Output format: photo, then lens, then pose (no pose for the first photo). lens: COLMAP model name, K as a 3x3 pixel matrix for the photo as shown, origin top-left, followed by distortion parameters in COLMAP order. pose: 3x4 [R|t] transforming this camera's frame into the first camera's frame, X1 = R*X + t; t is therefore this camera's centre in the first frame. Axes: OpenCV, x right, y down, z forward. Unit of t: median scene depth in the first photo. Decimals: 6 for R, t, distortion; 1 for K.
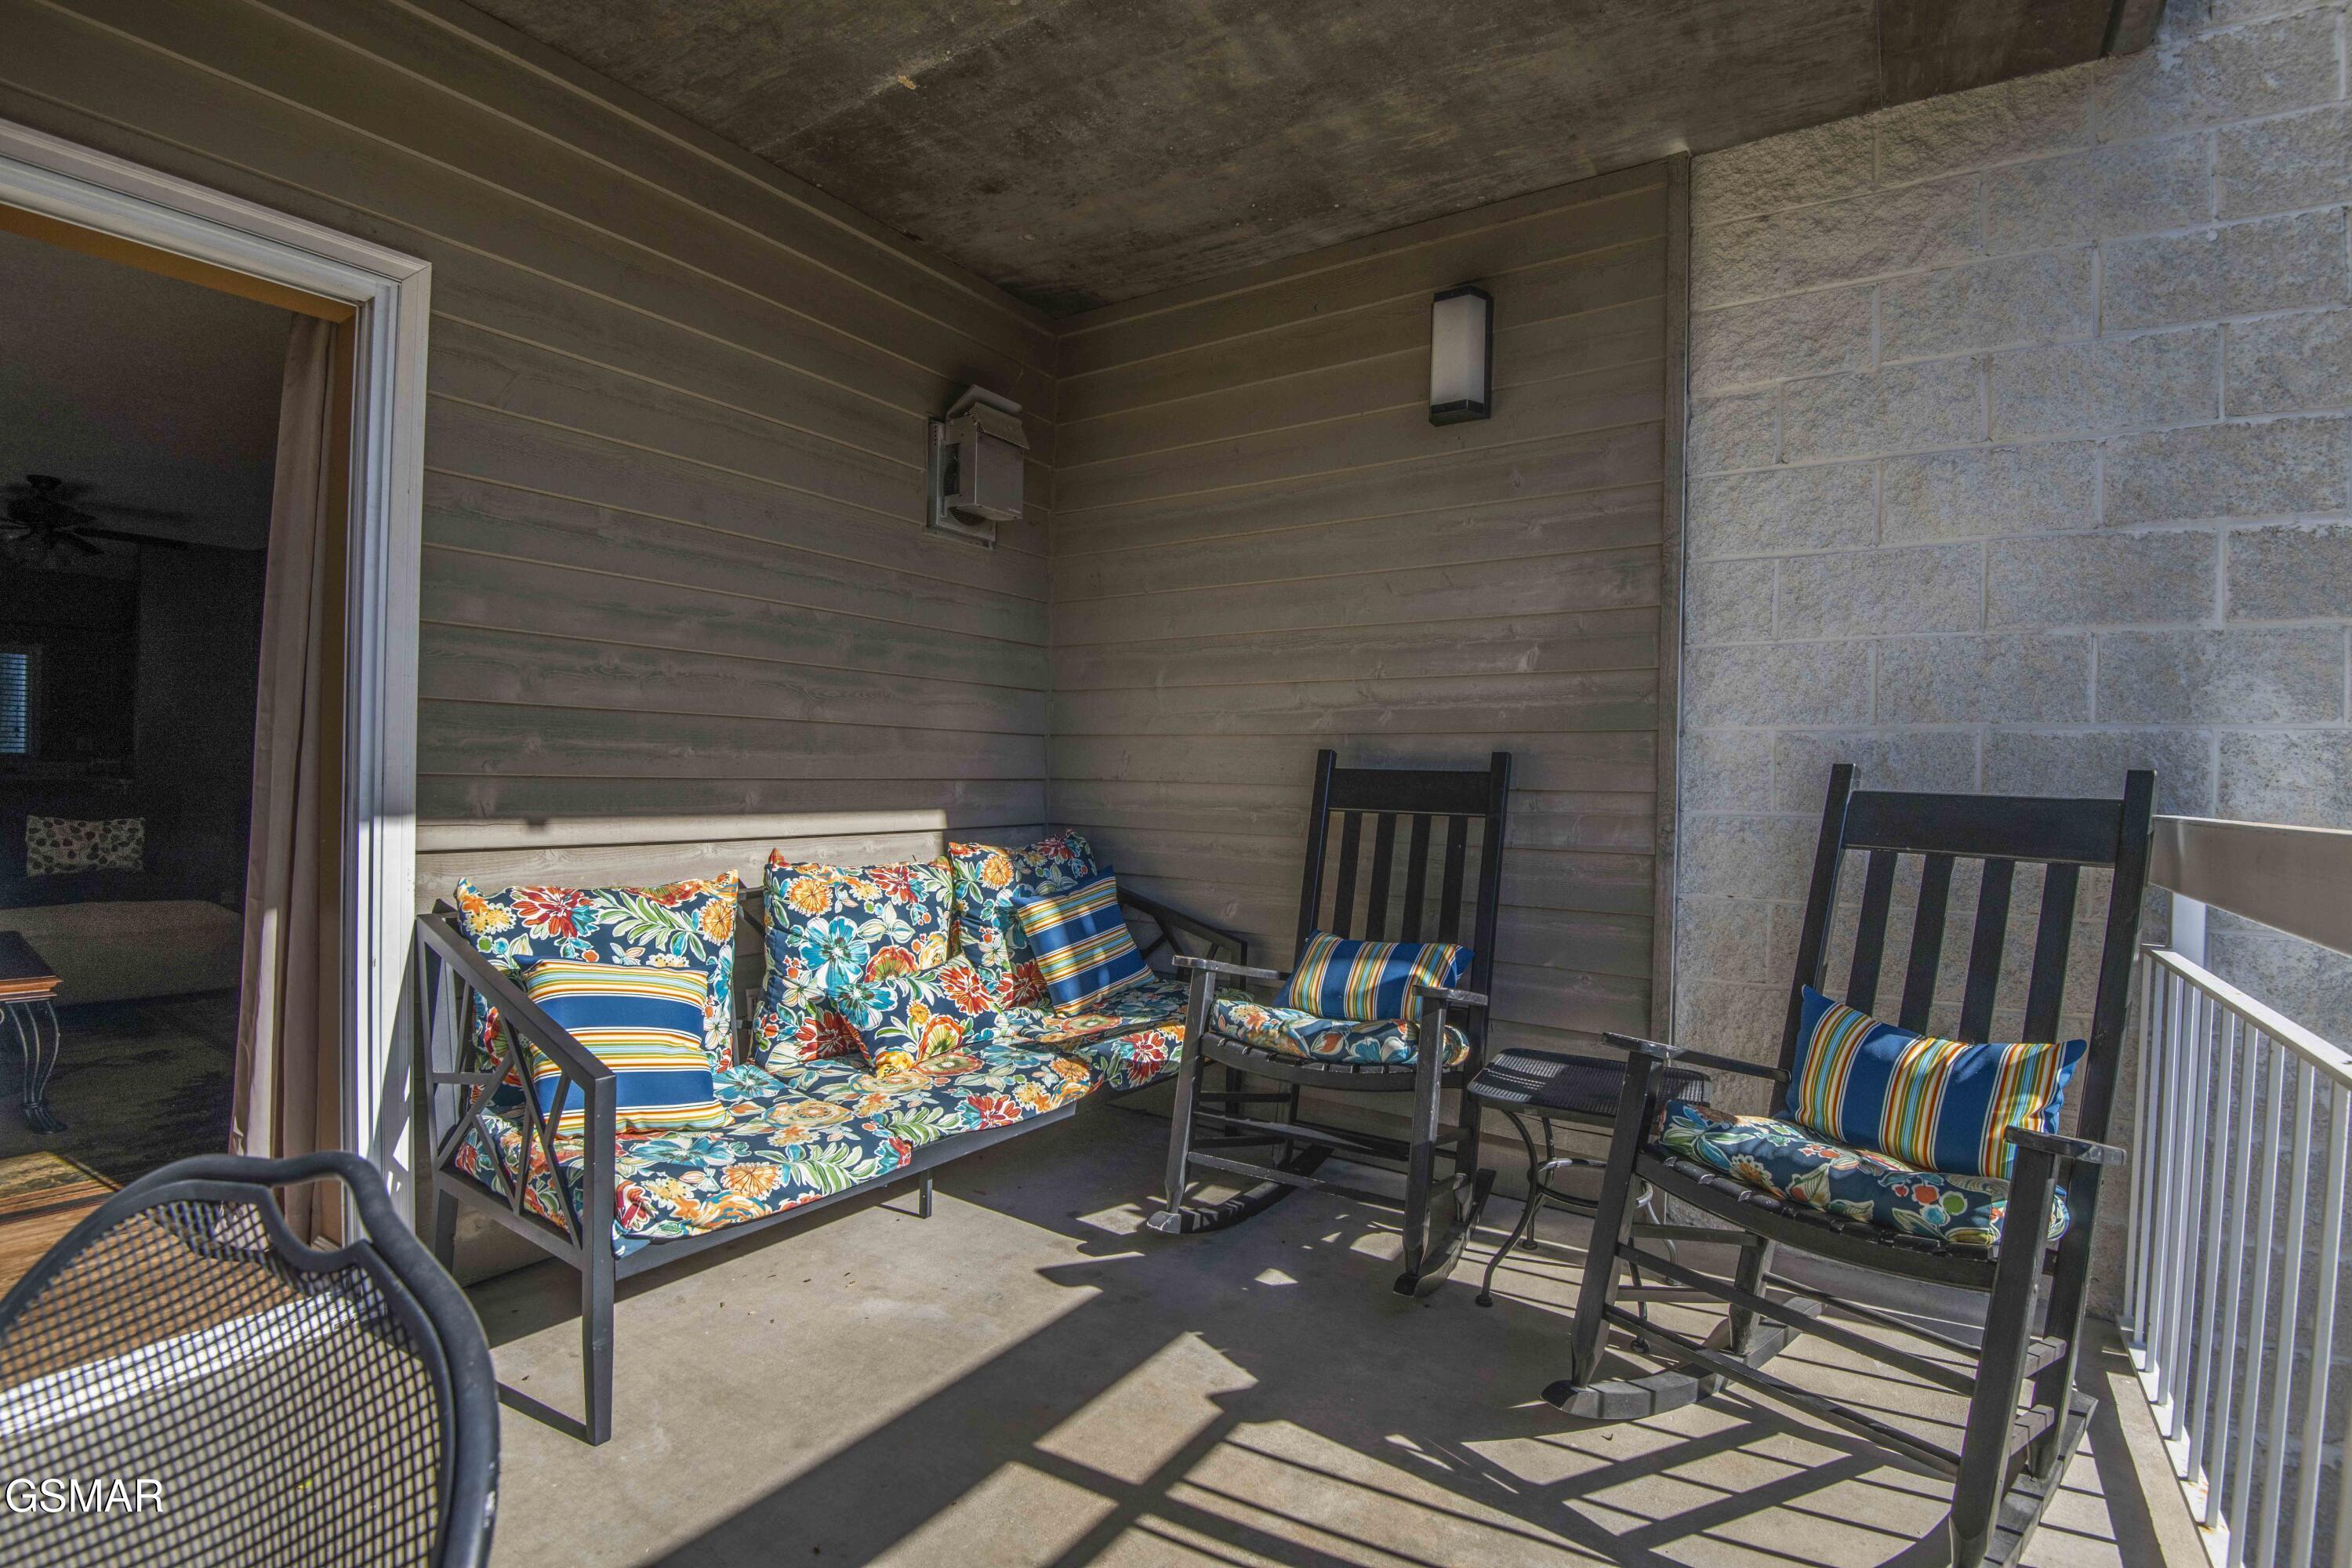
lens RADIAL K [[1055.5, 0, 1176.0], [0, 1055.5, 784.0], [0, 0, 1]] dist [-0.006997, -0.018099]
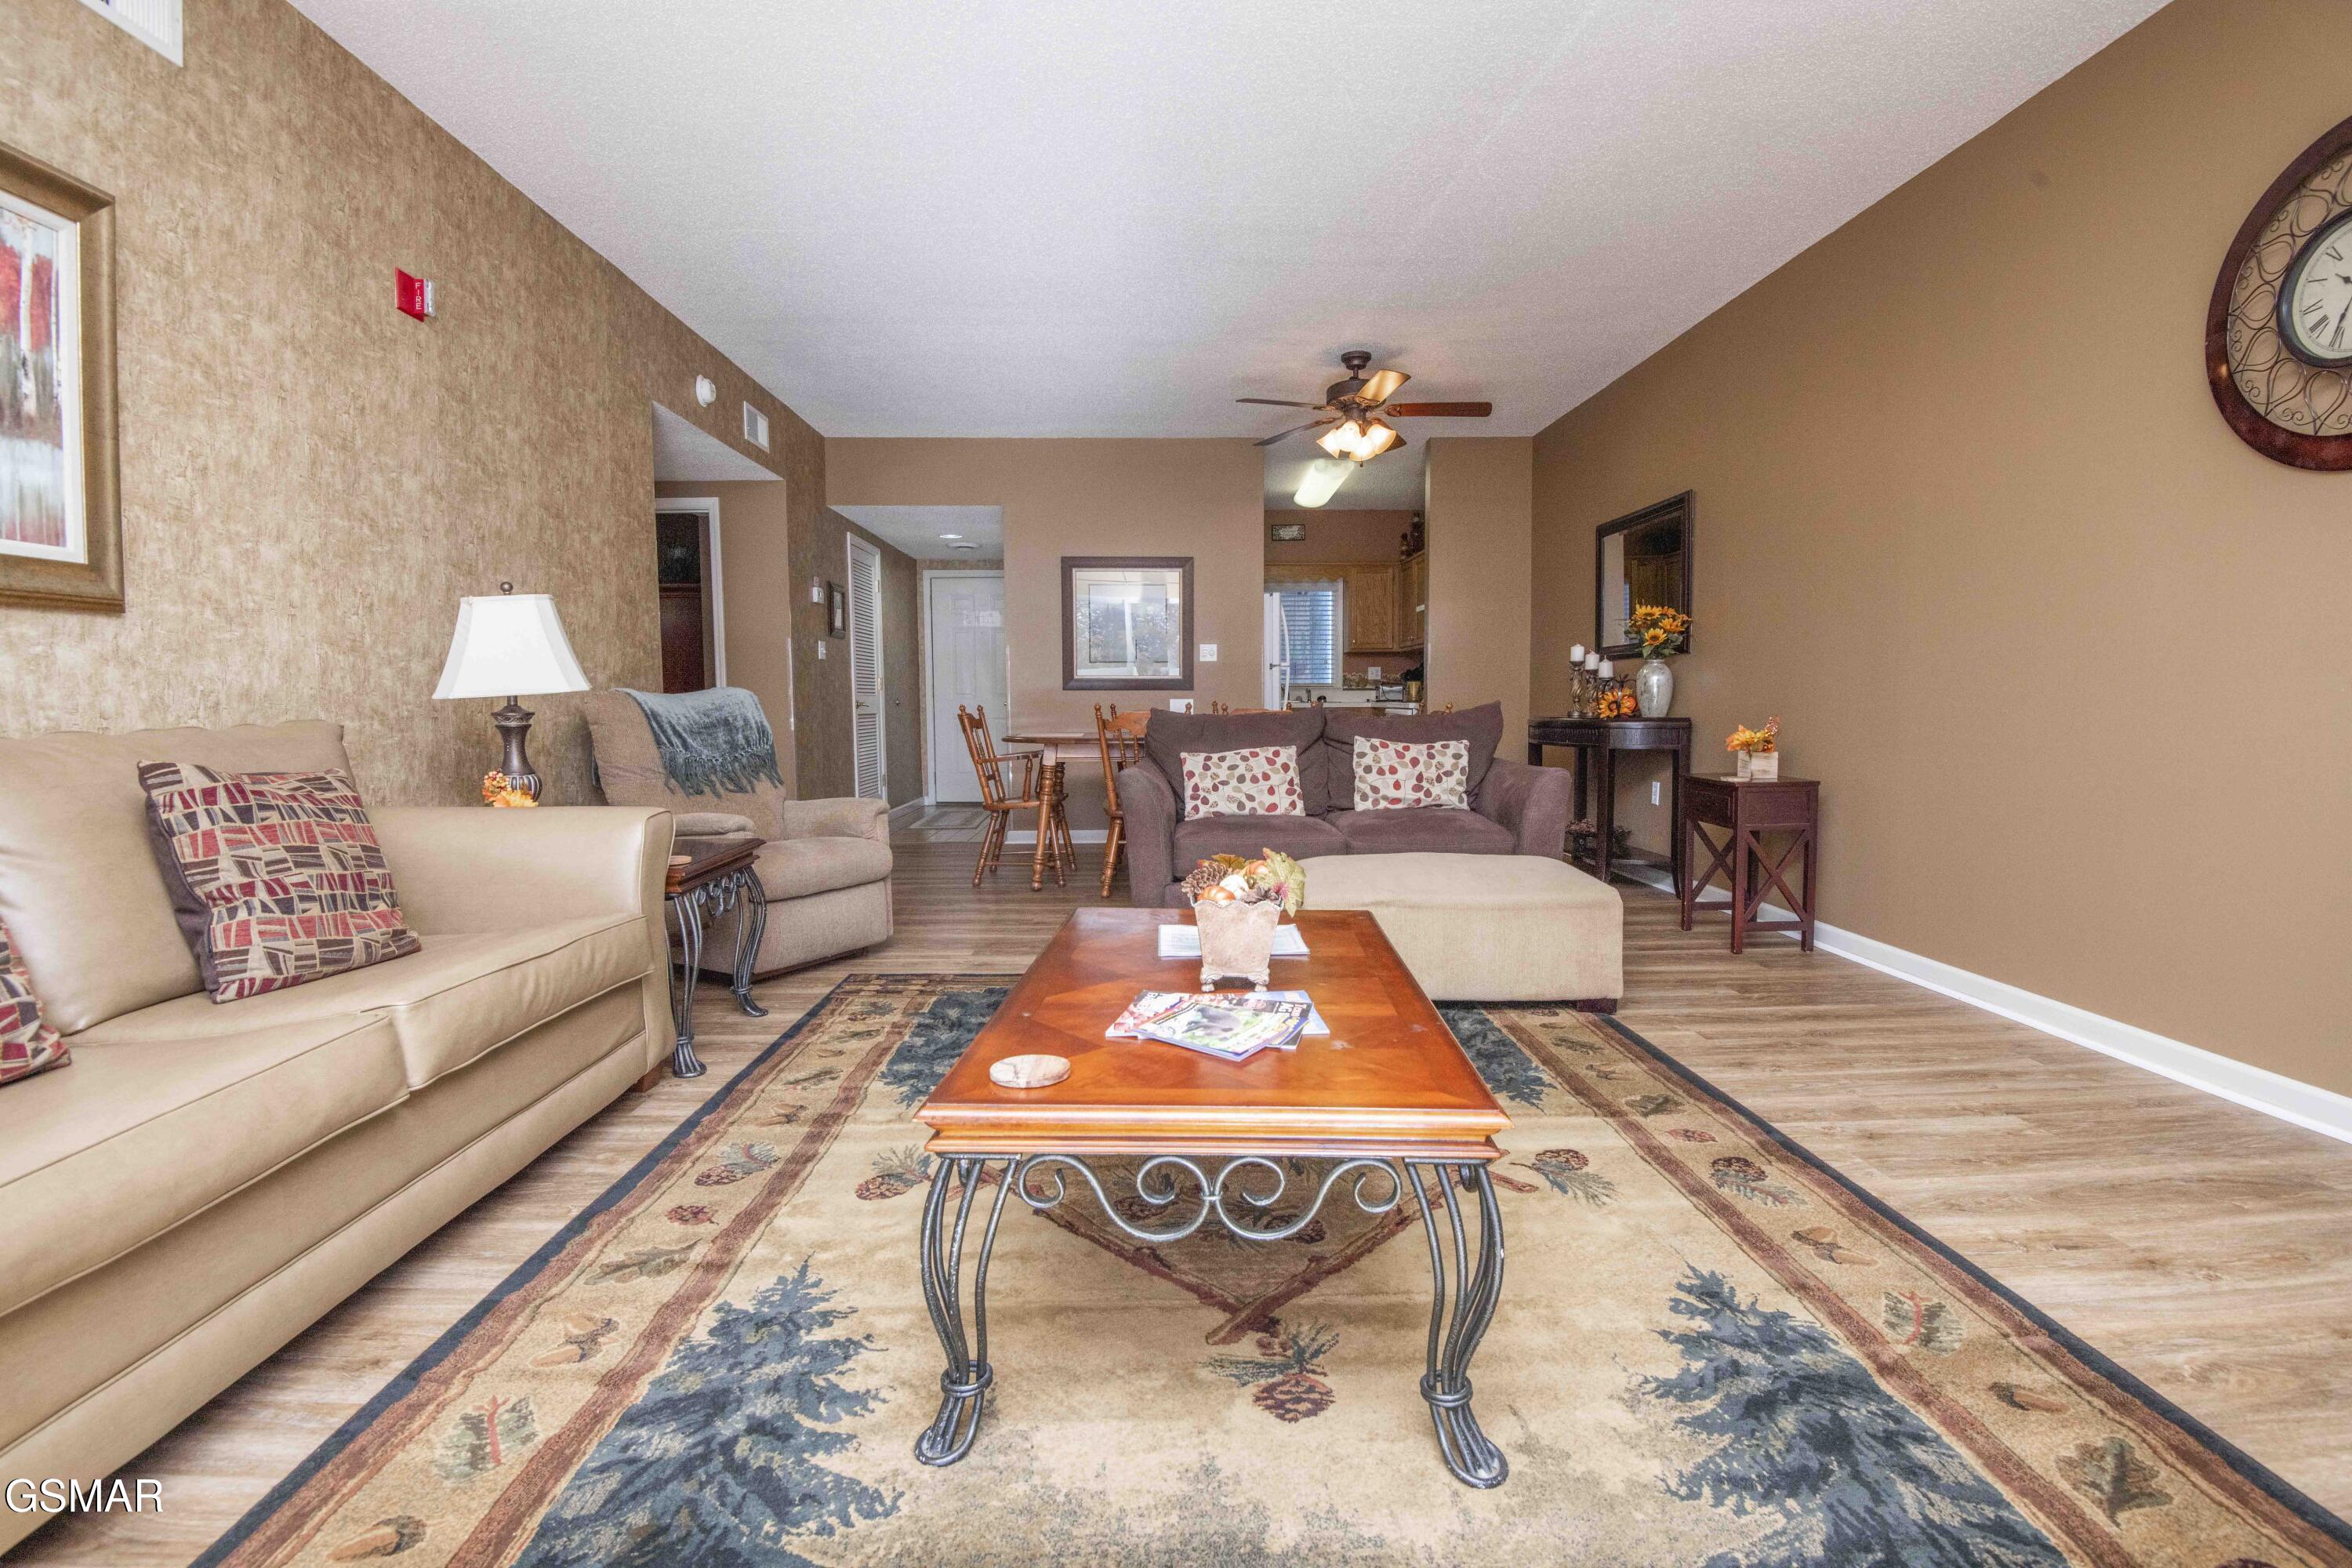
lens RADIAL K [[1090.4, 0, 1186.3], [0, 1090.4, 784.3], [0, 0, 1]] dist [-0.003630, -0.022126]
pose [[0.567778, 0.037411, -0.822331, -0.464291], [0.012381, 0.998466, 0.053972, 0.019790], [0.823088, -0.040826, 0.566444, 0.371208]]
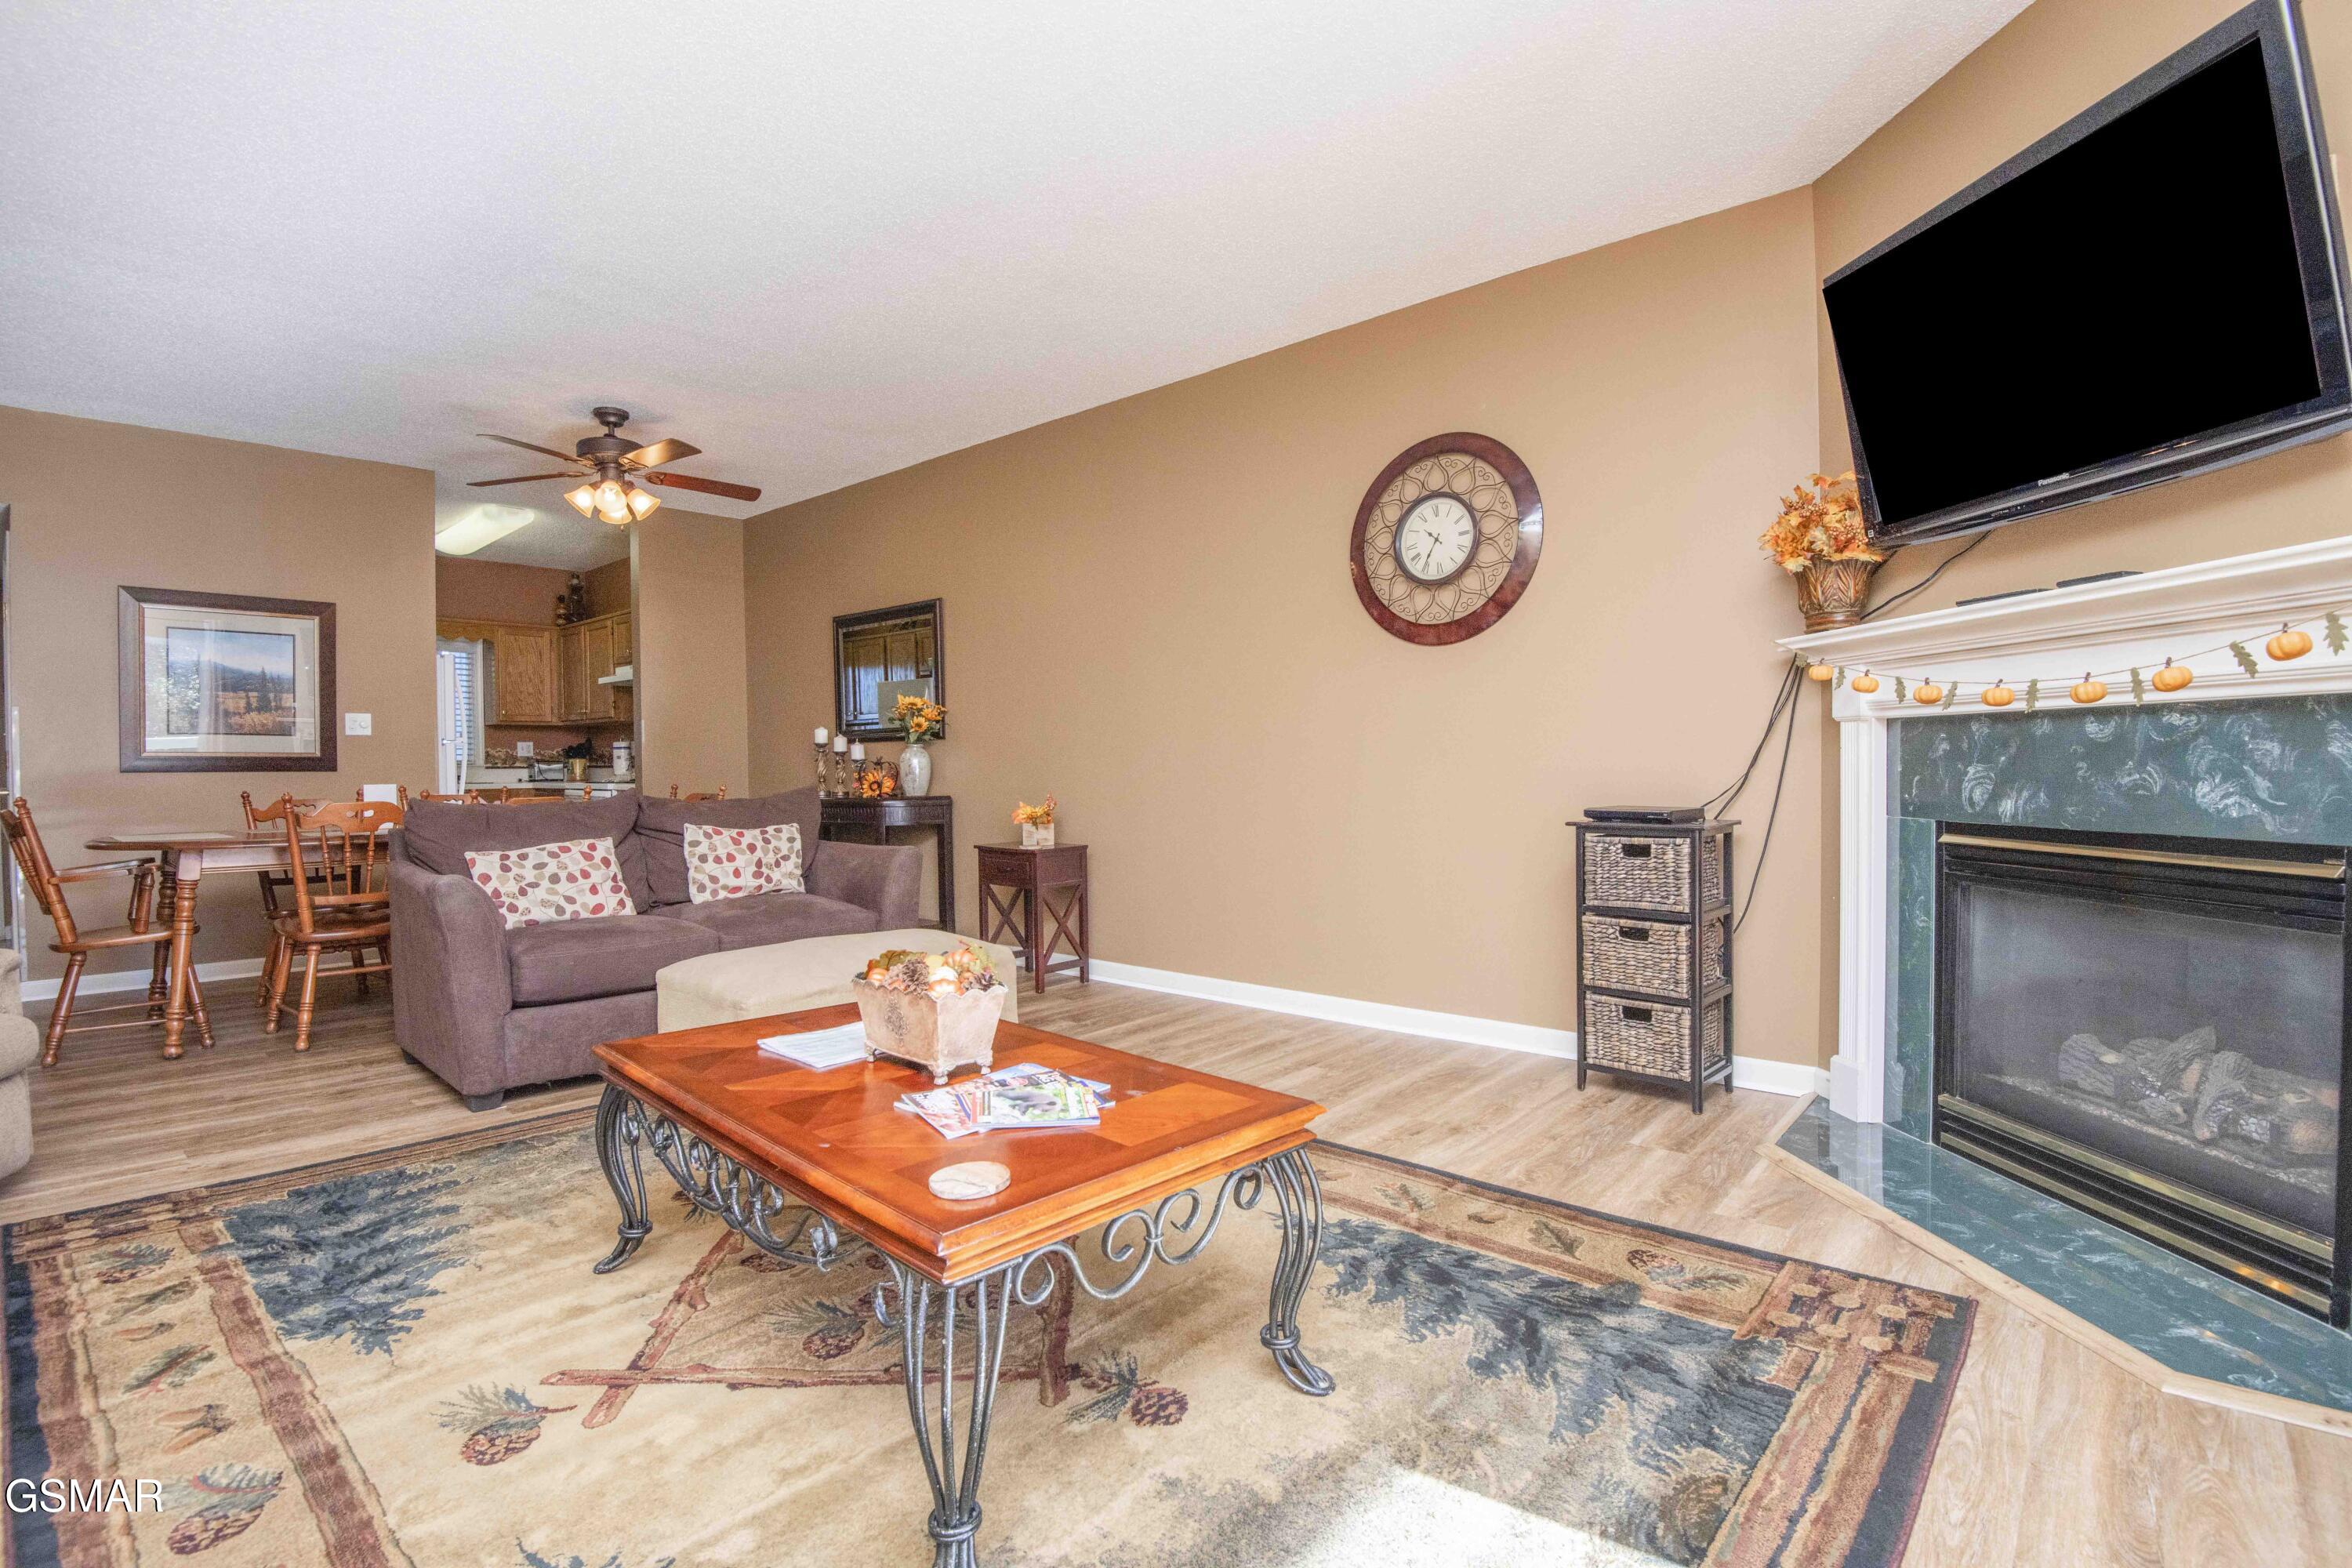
lens RADIAL K [[1090.4, 0, 1186.3], [0, 1090.4, 784.3], [0, 0, 1]] dist [-0.003630, -0.022126]
pose [[0.988705, -0.029528, -0.146940, -0.615419], [0.030751, 0.999509, 0.006057, 0.007103], [0.146688, -0.010507, 0.989127, 0.228631]]
